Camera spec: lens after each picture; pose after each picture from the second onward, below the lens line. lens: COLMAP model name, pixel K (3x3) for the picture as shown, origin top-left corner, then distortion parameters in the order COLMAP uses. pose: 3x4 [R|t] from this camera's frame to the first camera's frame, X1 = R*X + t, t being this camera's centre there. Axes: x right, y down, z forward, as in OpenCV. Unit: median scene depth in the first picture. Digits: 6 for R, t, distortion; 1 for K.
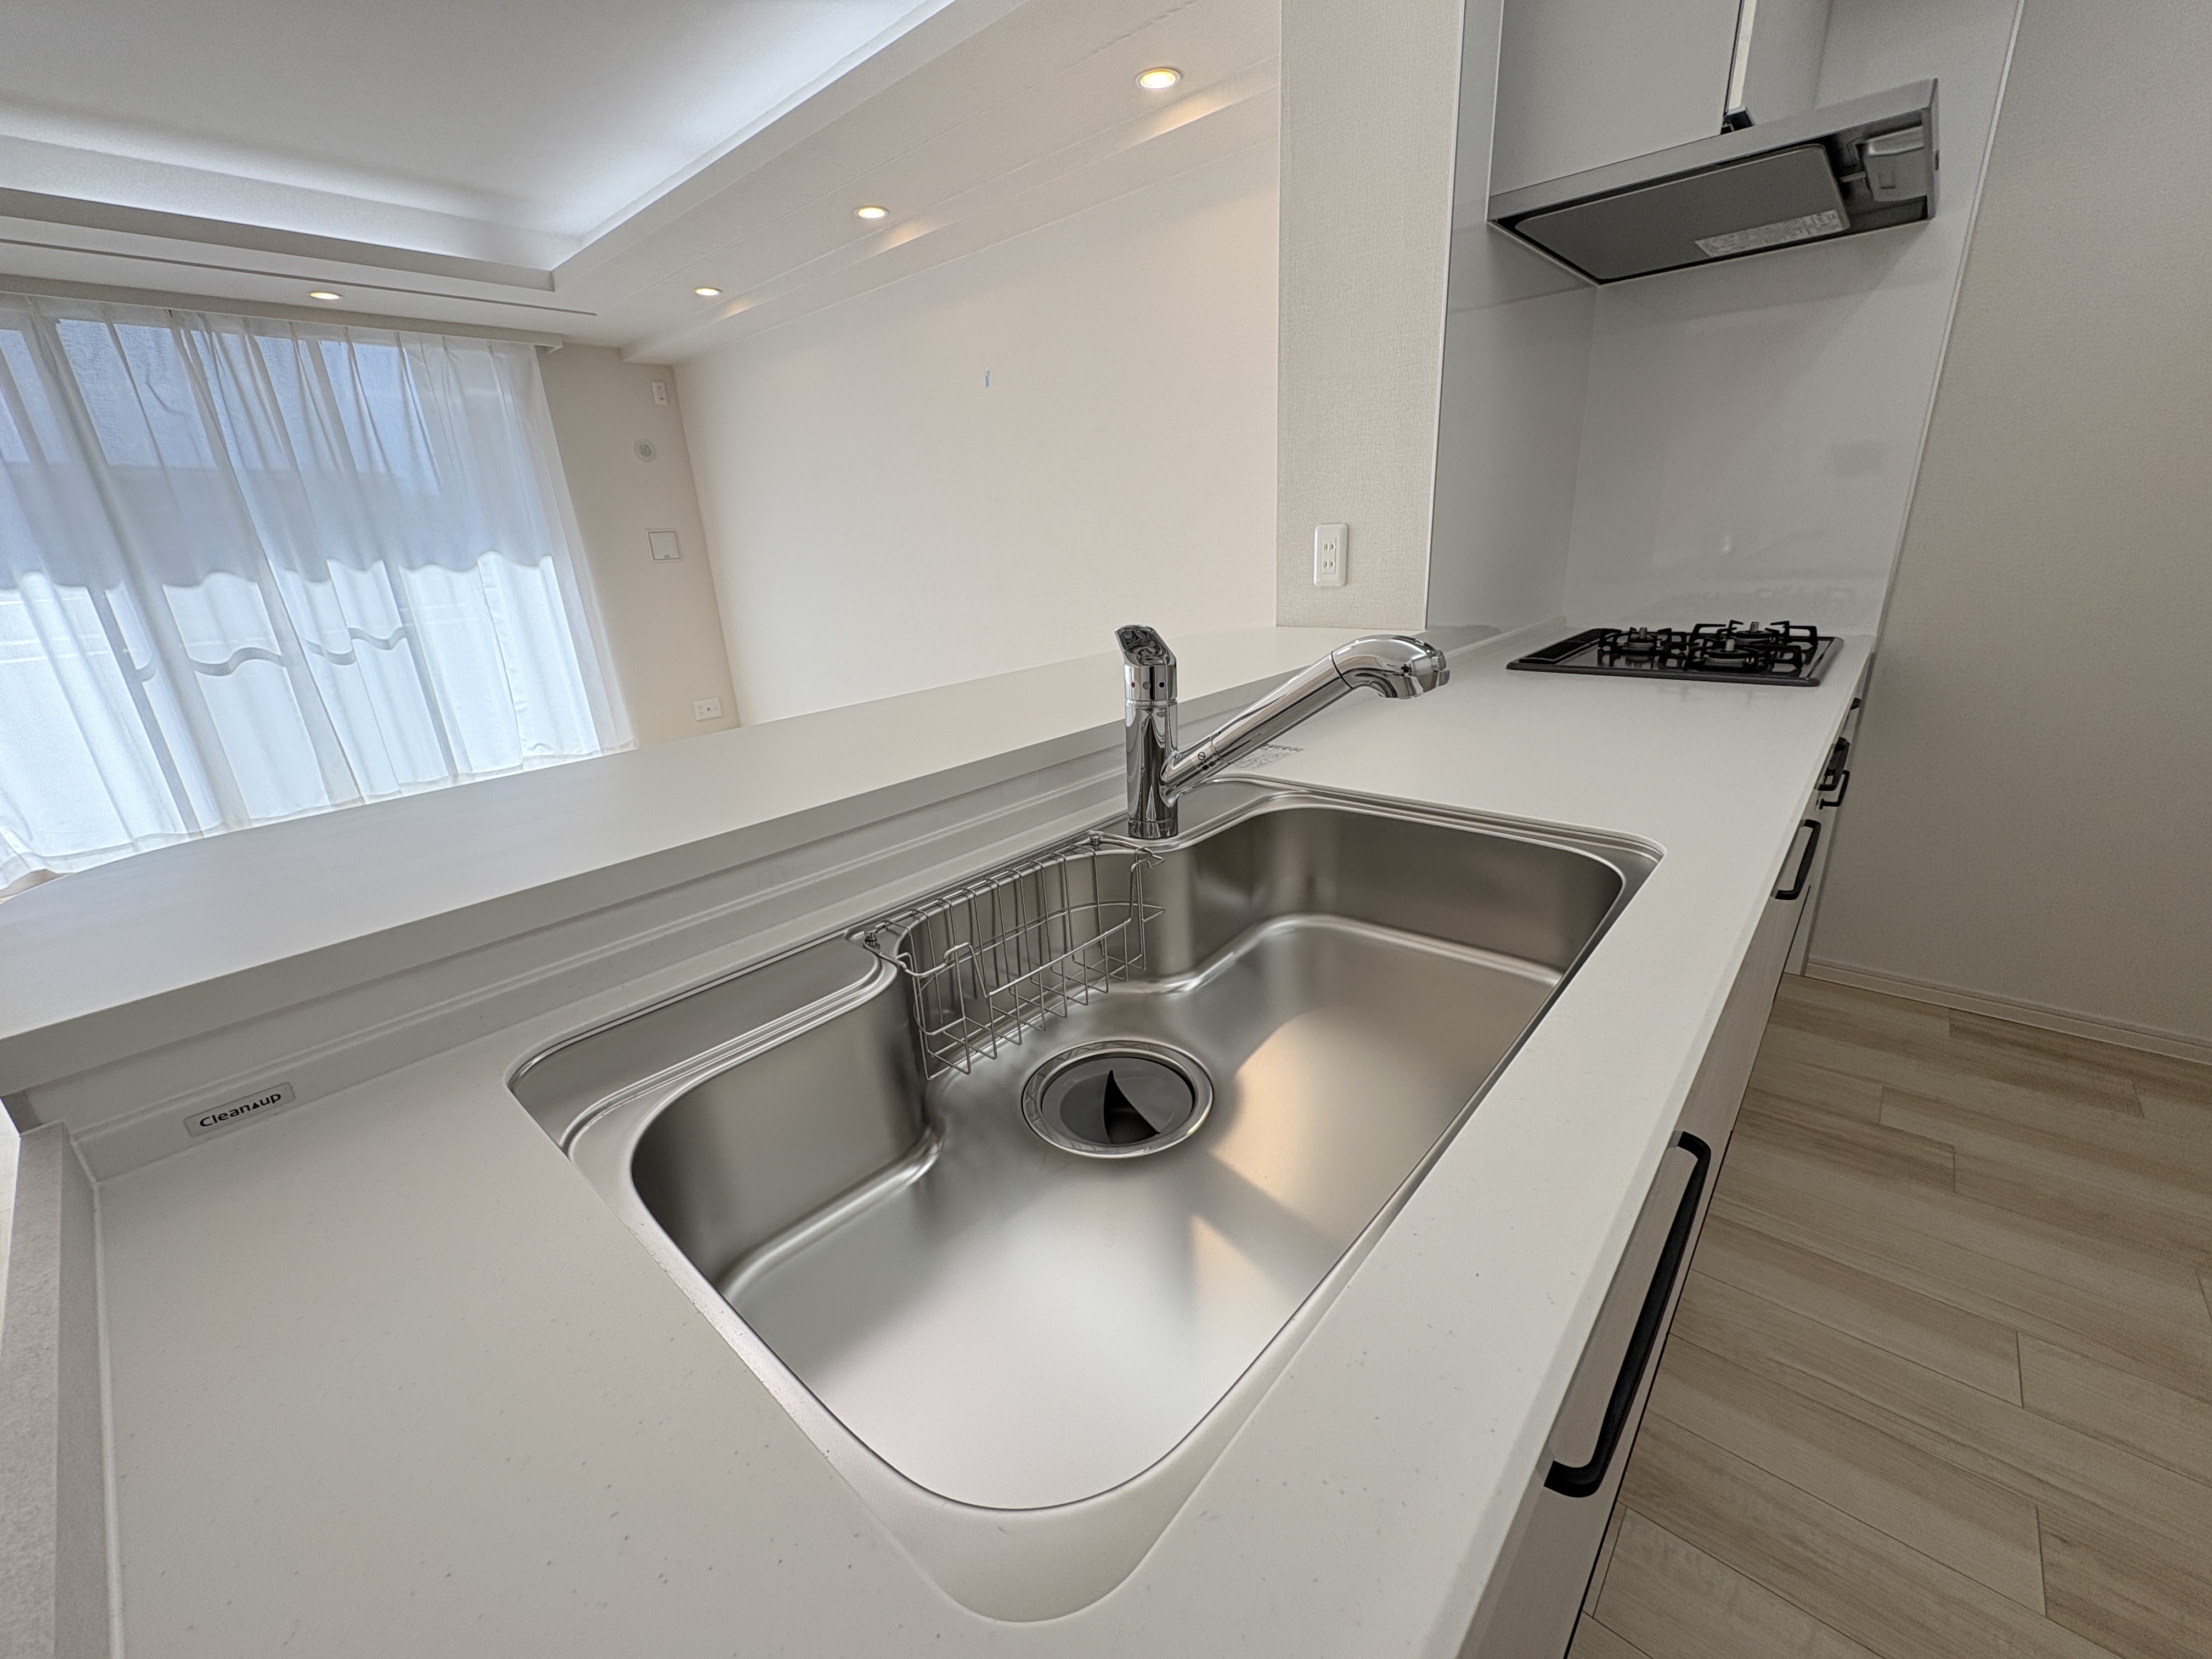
lens RADIAL K [[886.7, 0, 1107.7], [0, 886.7, 834.9], [0, 0, 1]] dist [0.000591, 0.000563]
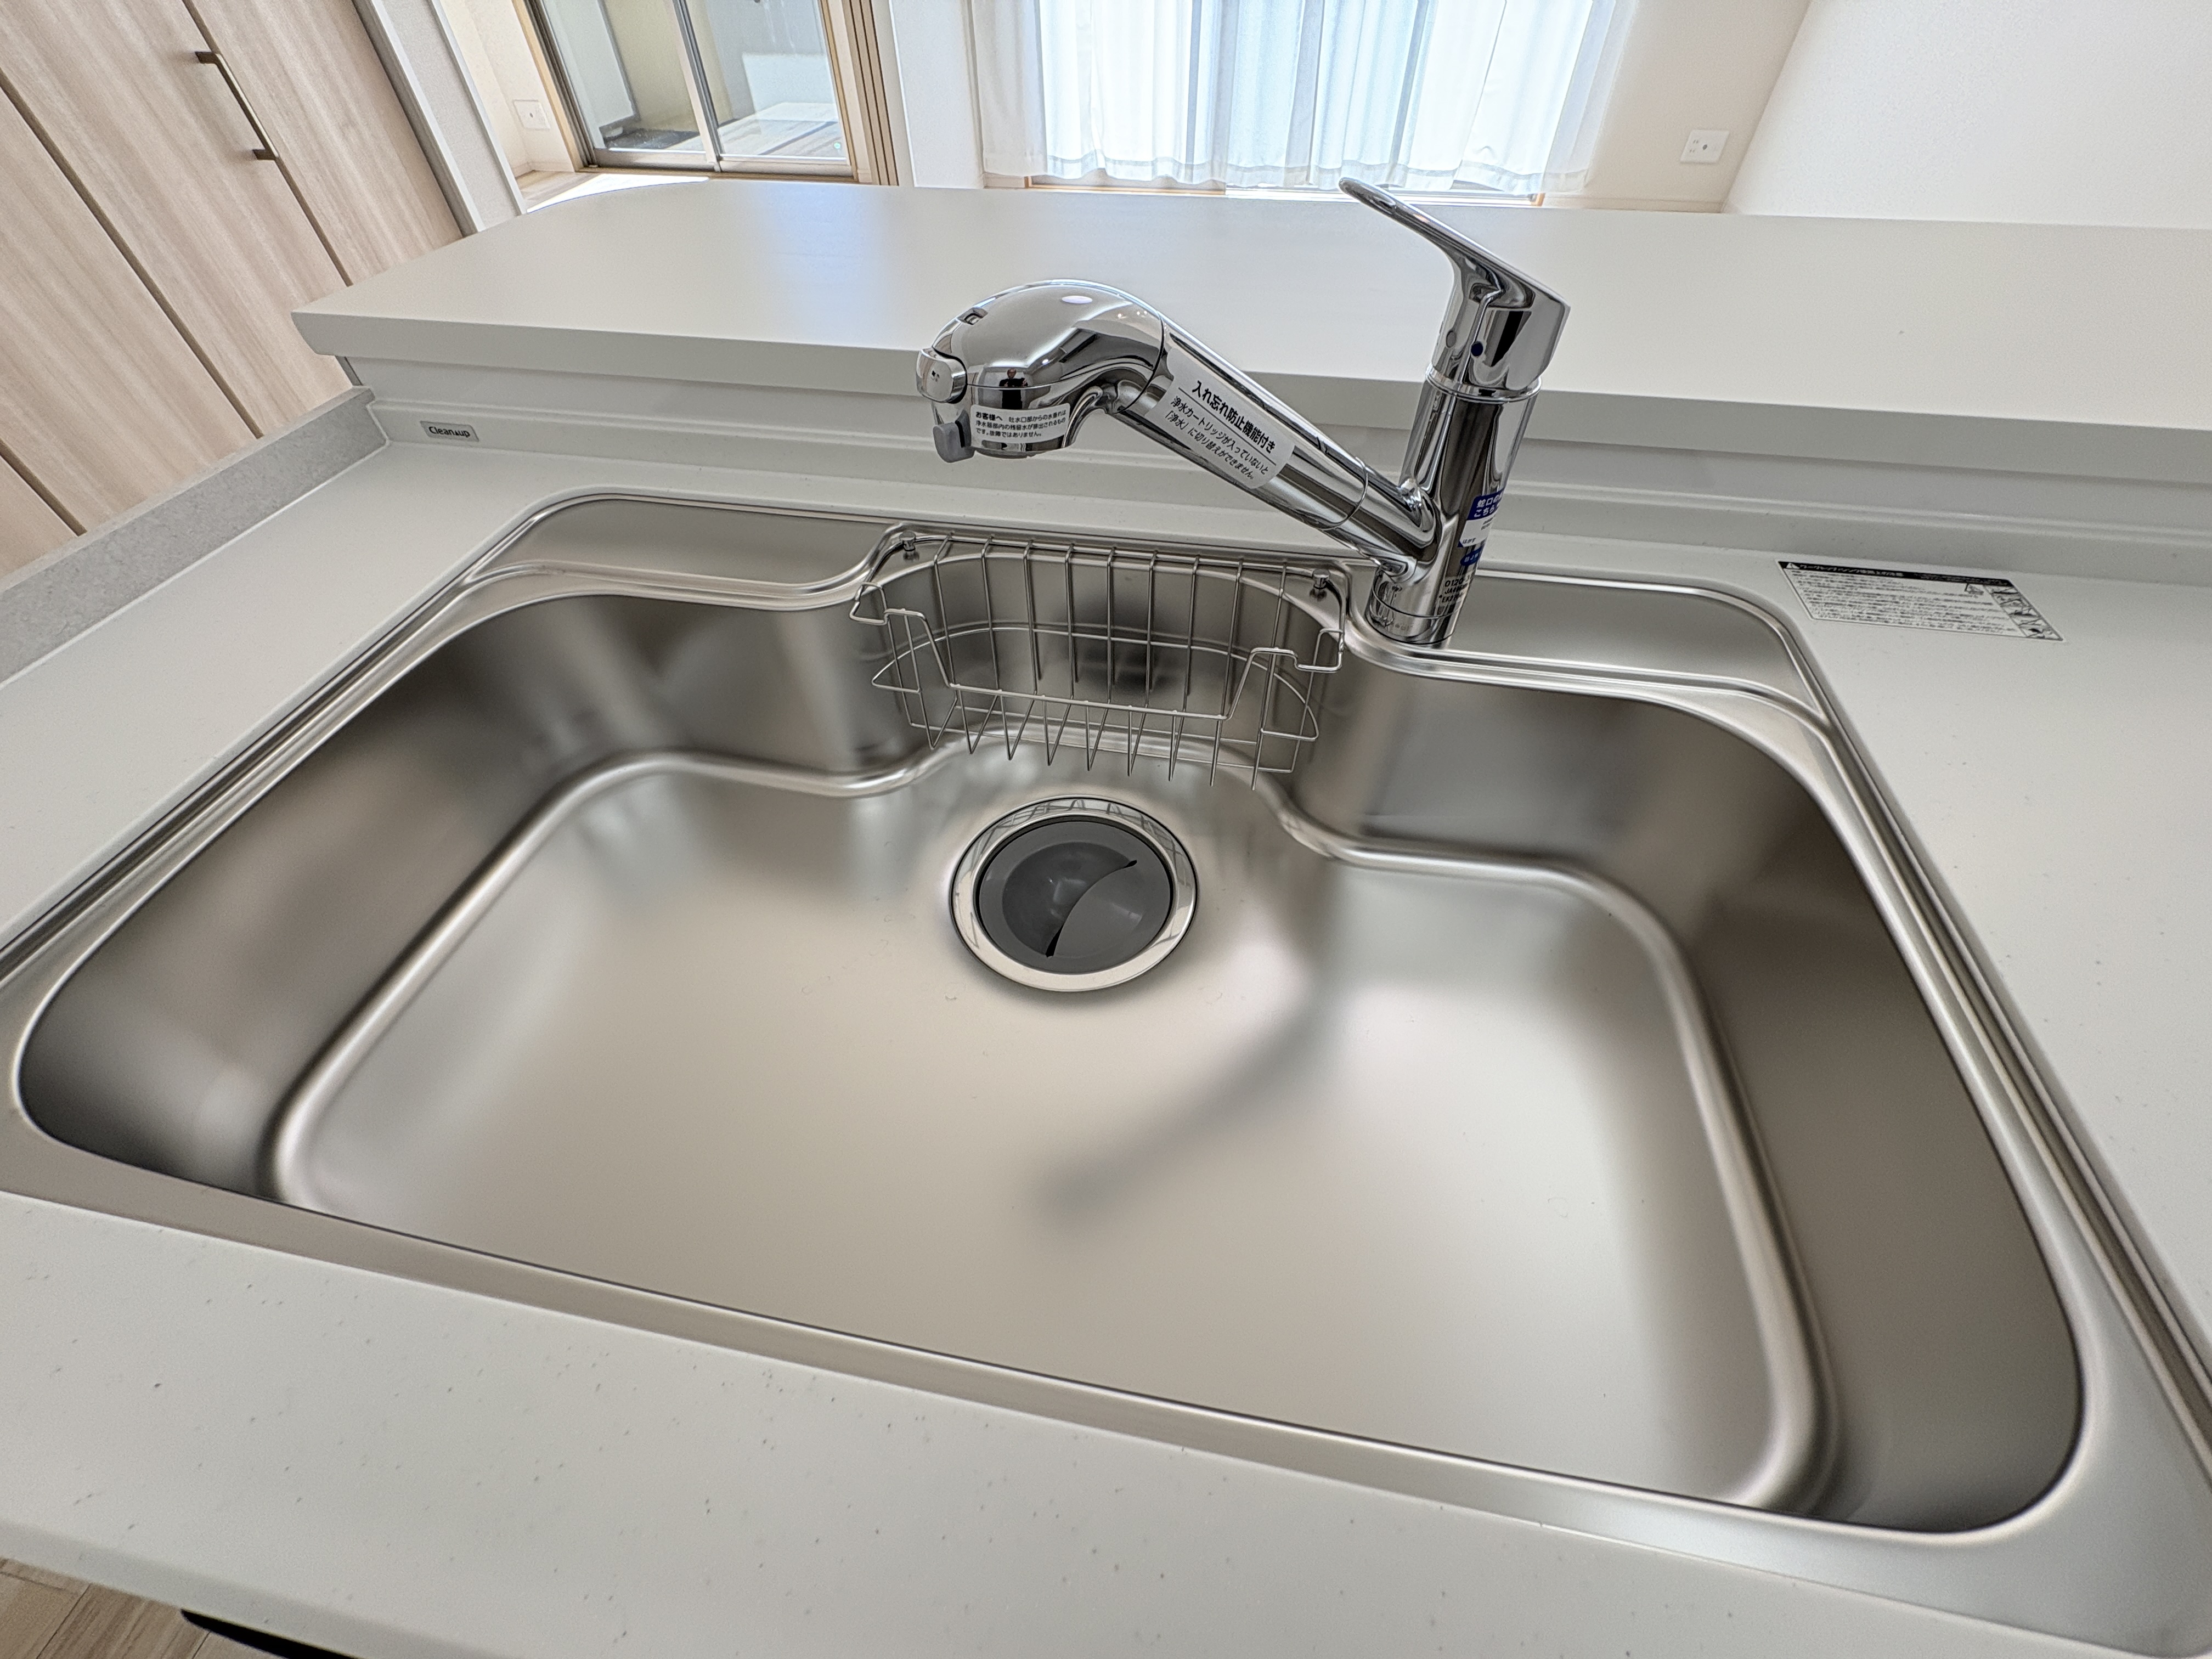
lens RADIAL K [[875.2, 0, 1109.7], [0, 875.2, 829.8], [0, 0, 1]] dist [0.000238, -0.000058]
pose [[0.499207, 0.676764, -0.541094, 0.294841], [-0.294185, 0.719757, 0.628812, -0.169020], [0.815014, -0.154726, 0.558401, 0.393502]]
